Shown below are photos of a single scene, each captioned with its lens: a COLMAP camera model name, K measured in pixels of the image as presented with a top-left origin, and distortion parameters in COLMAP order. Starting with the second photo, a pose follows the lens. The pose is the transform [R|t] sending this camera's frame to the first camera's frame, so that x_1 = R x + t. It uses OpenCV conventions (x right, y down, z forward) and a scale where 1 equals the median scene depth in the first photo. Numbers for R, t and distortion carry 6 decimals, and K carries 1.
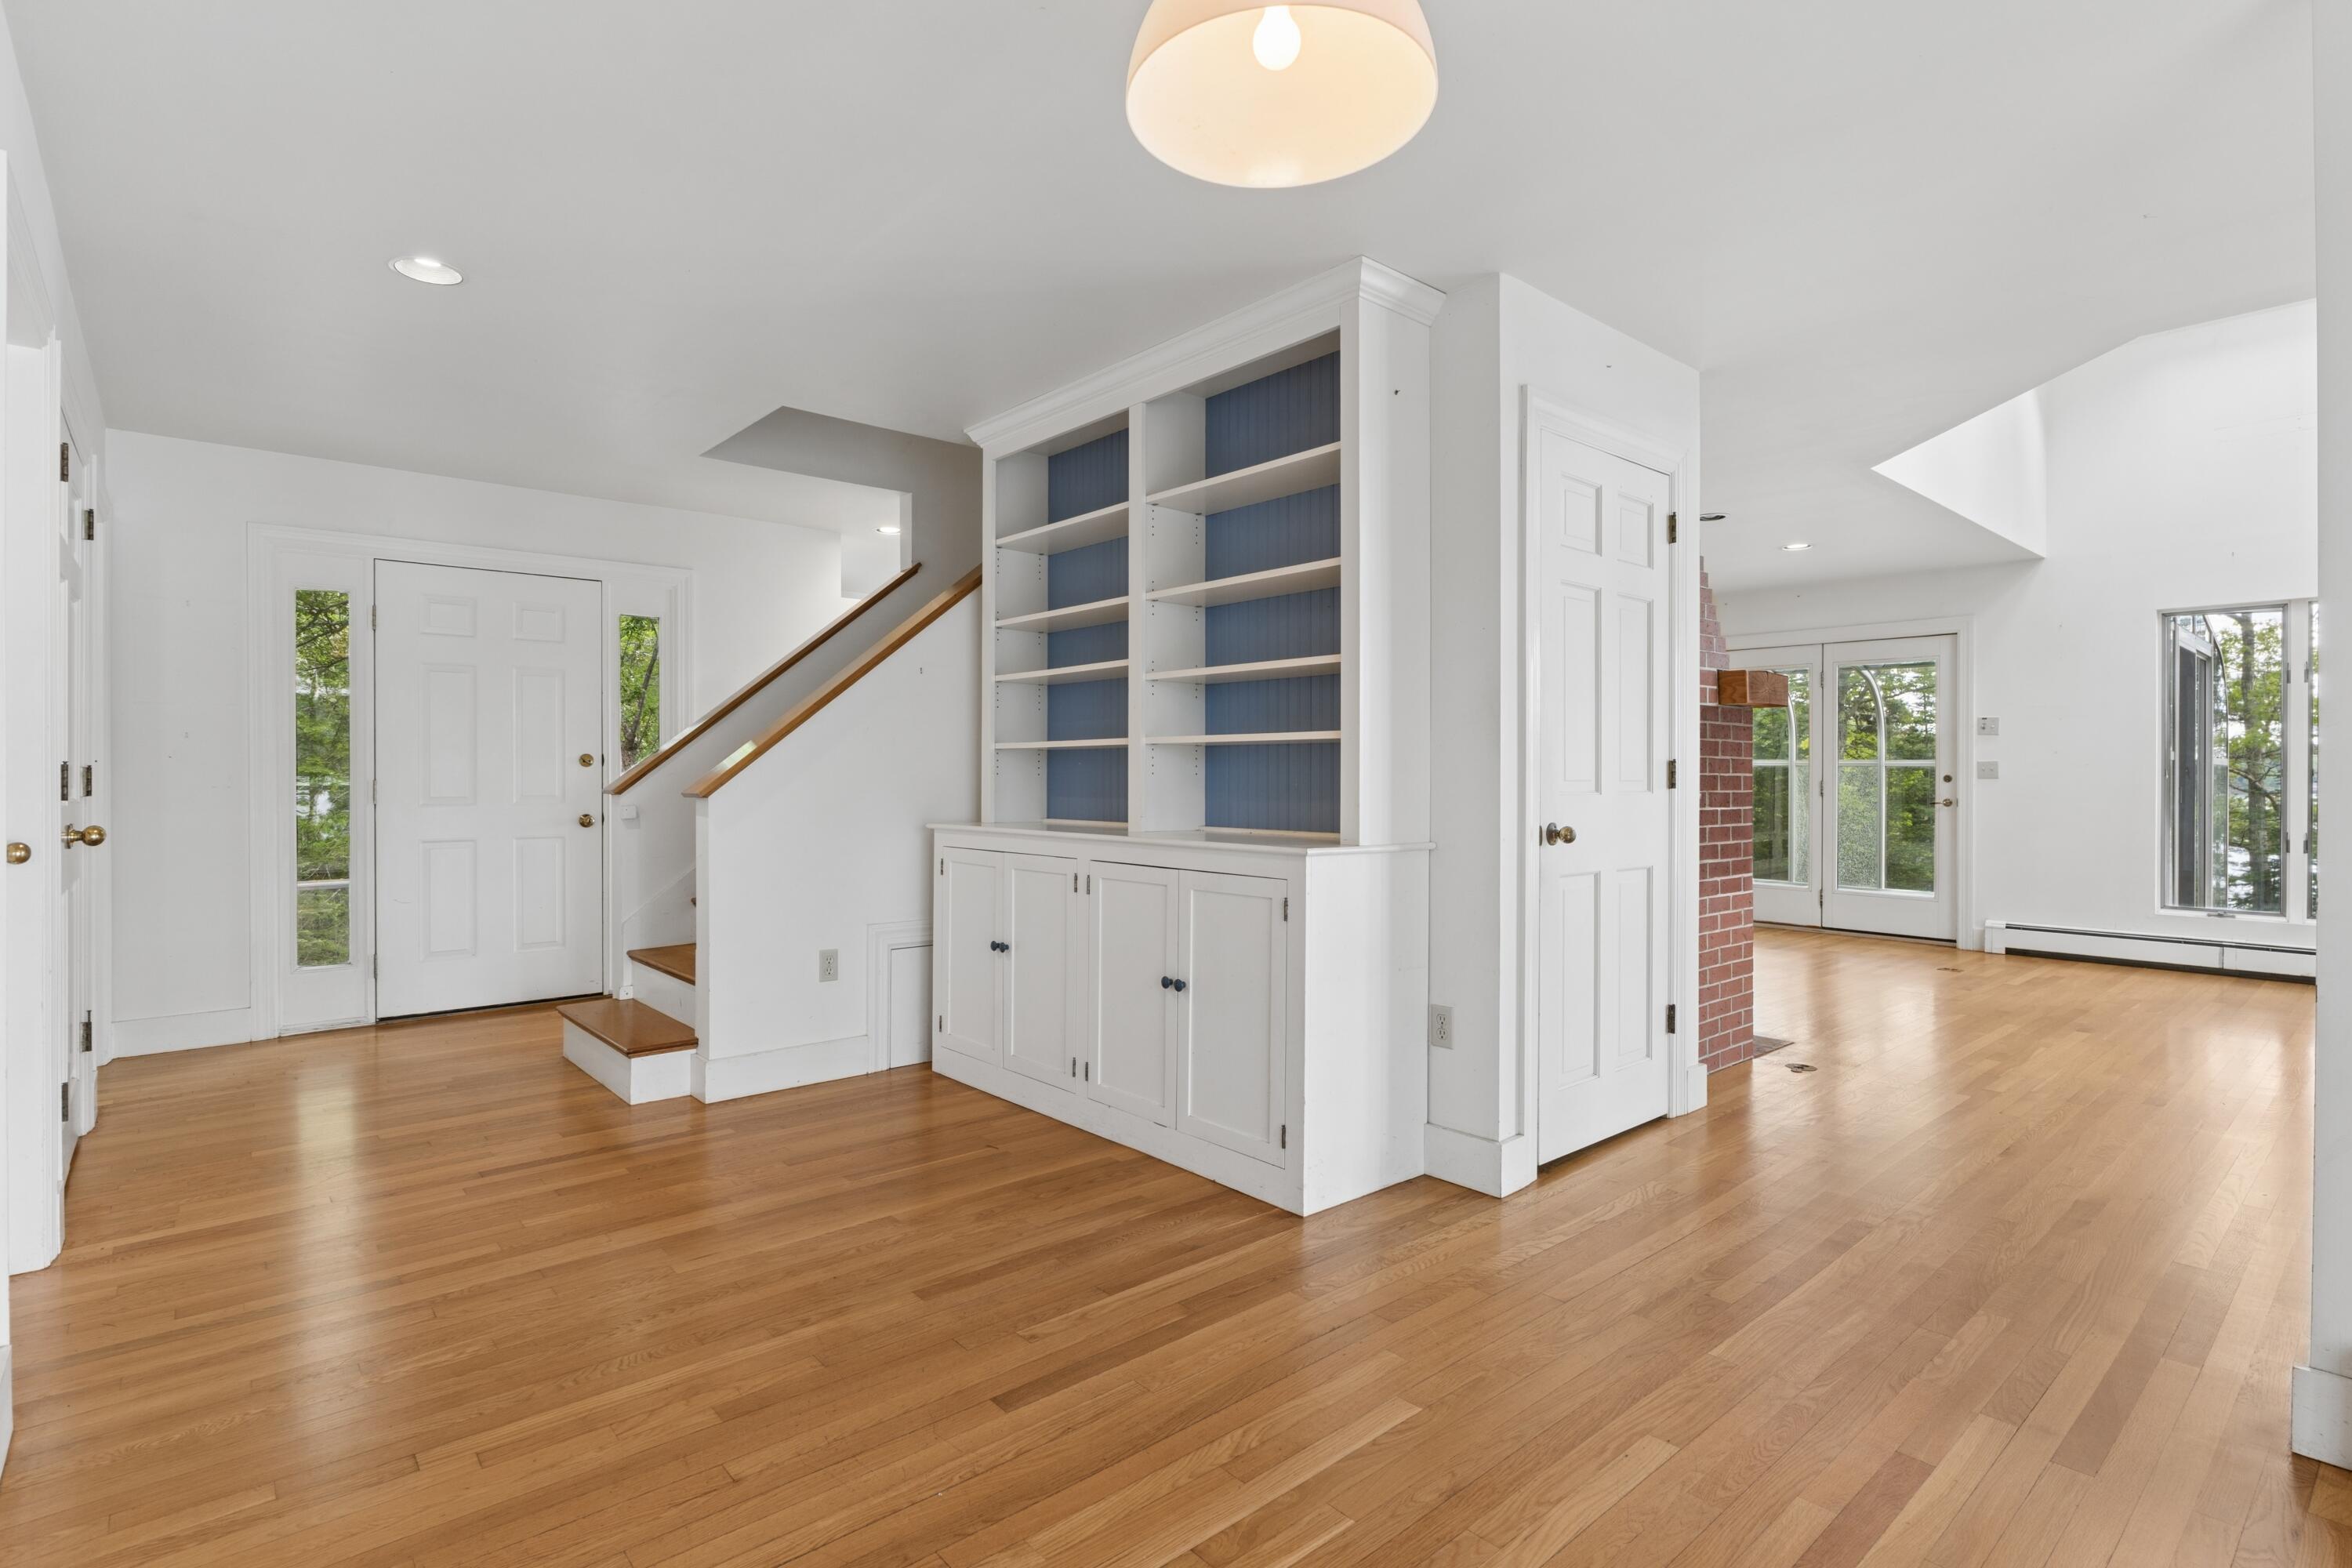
lens RADIAL K [[1140.4, 0, 1171.0], [0, 1140.4, 802.7], [0, 0, 1]] dist [-0.000675, -0.000377]
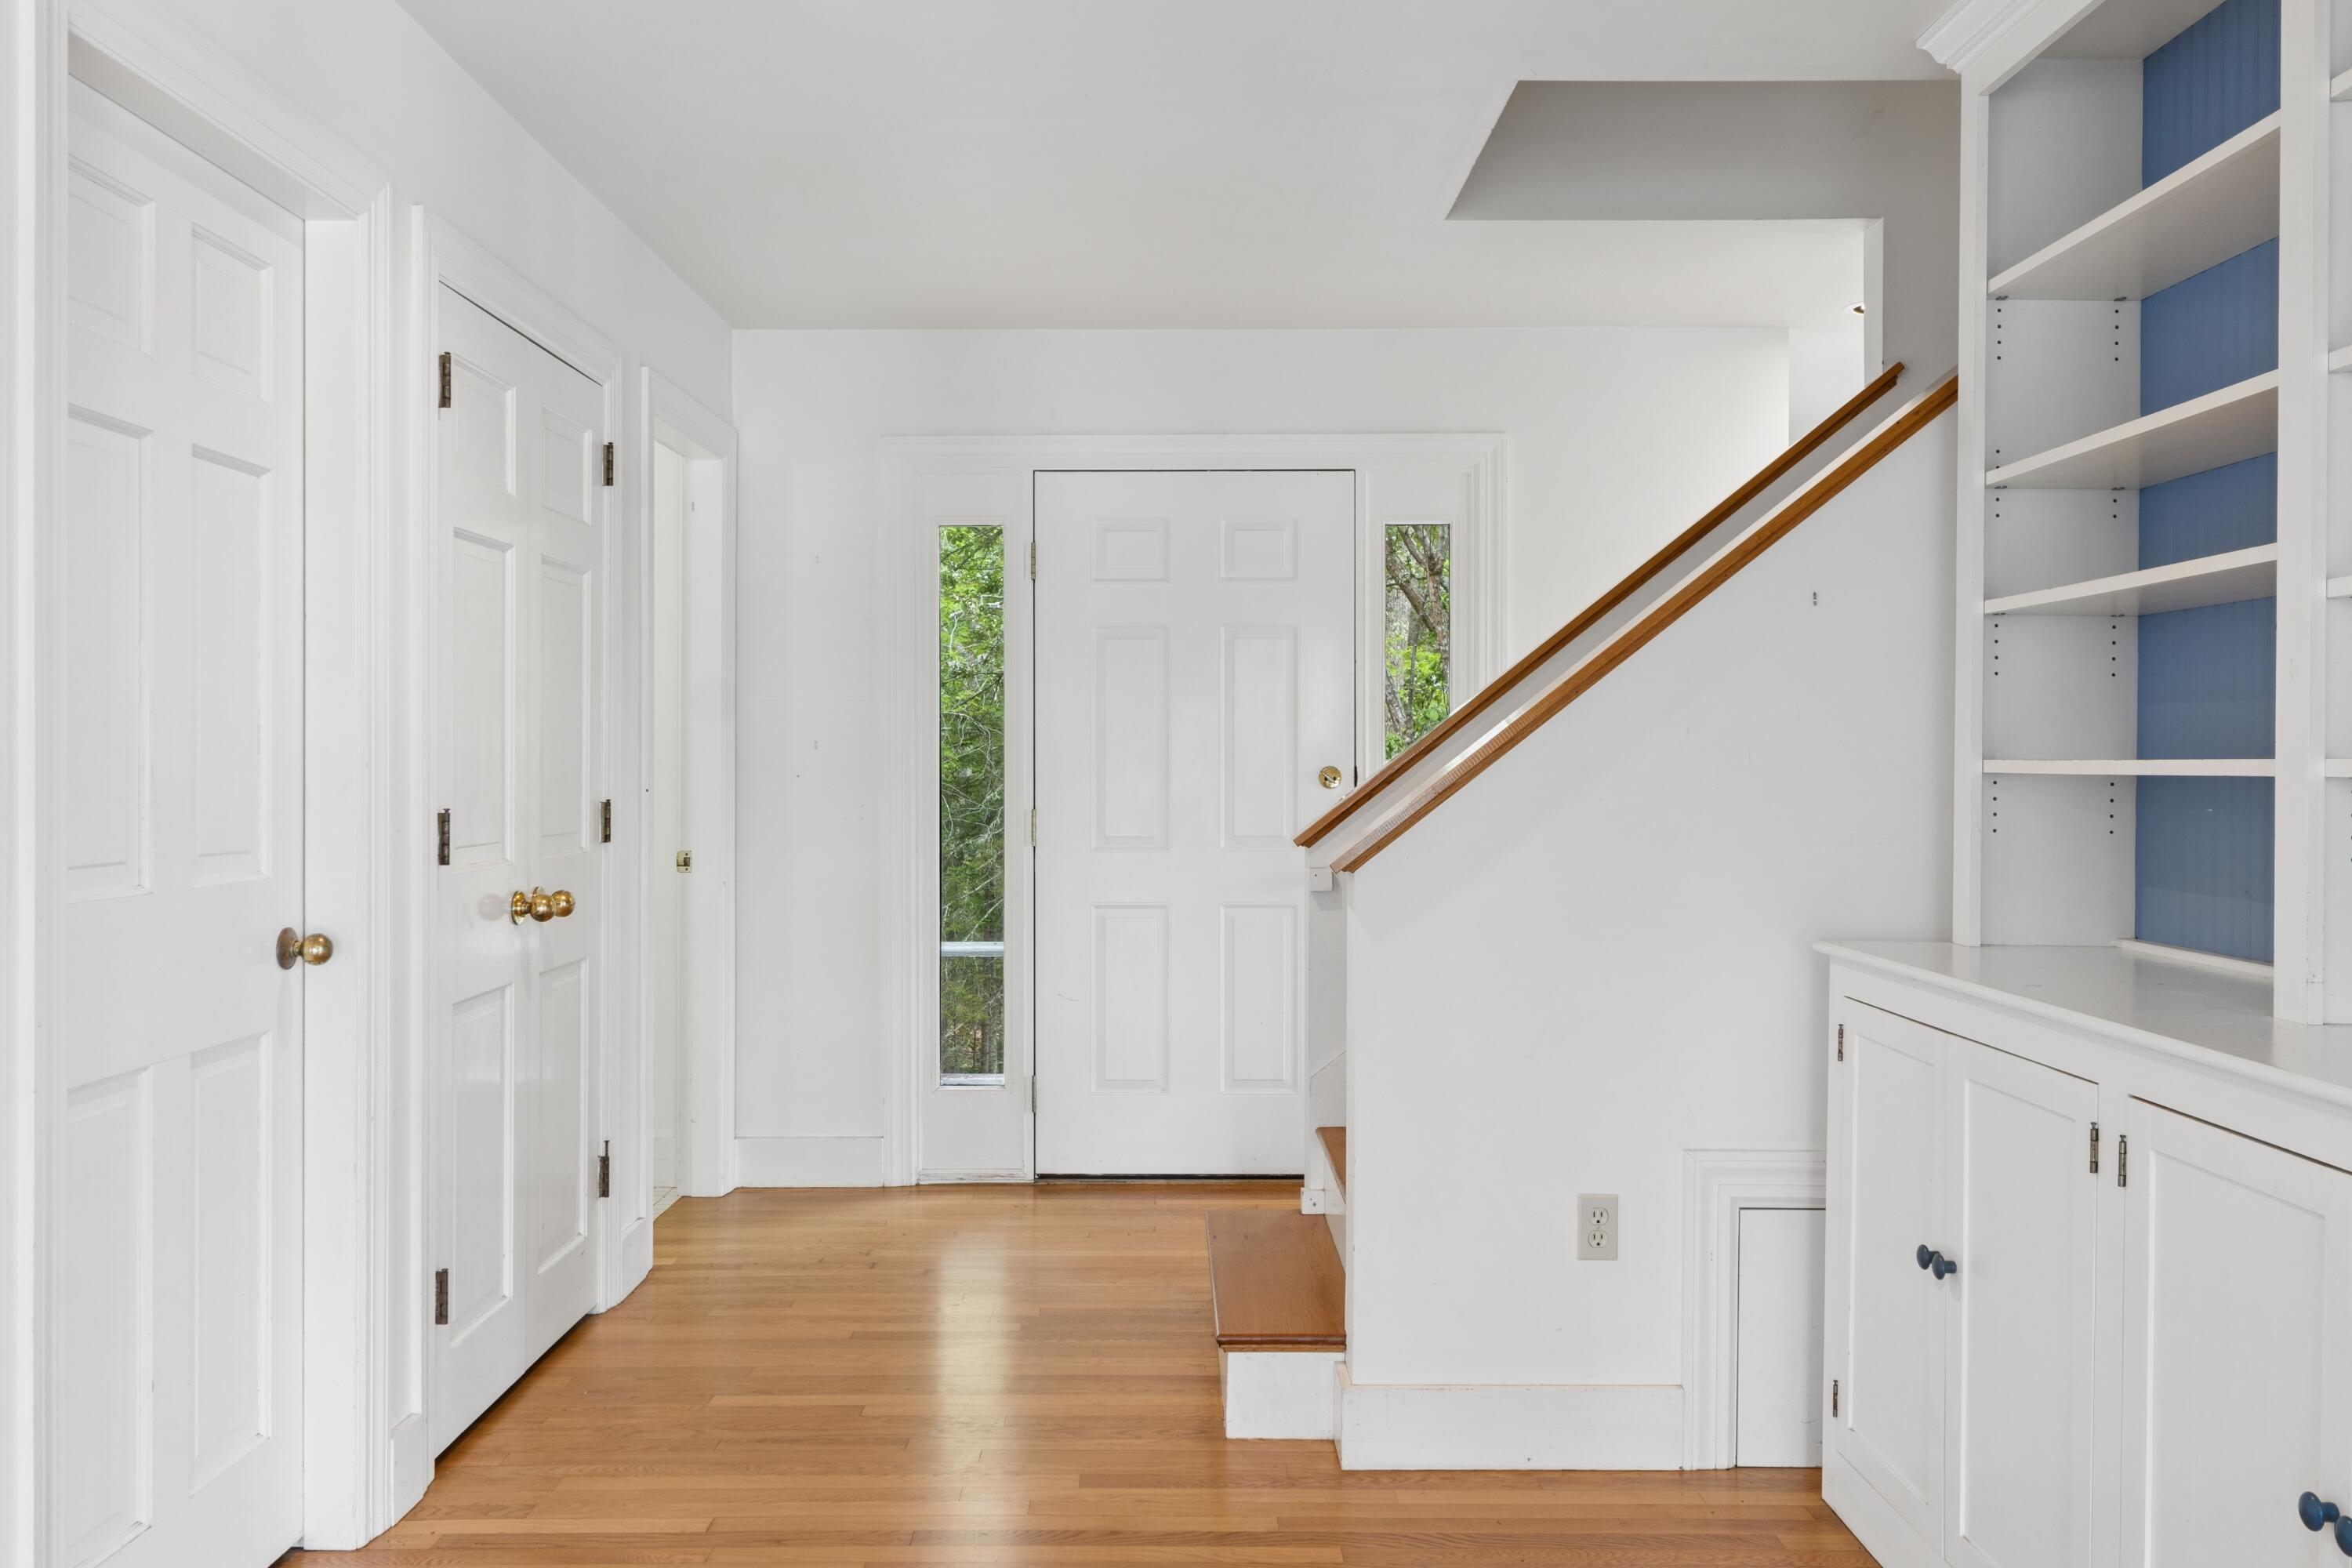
lens RADIAL K [[1878.5, 0, 1176.0], [0, 1878.5, 784.0], [0, 0, 1]] dist [0.005588, -0.005158]
pose [[0.755652, 0.009432, -0.654905, 0.077474], [-0.017359, 0.999833, -0.005630, -0.034281], [0.654743, 0.015623, 0.755690, 0.275680]]
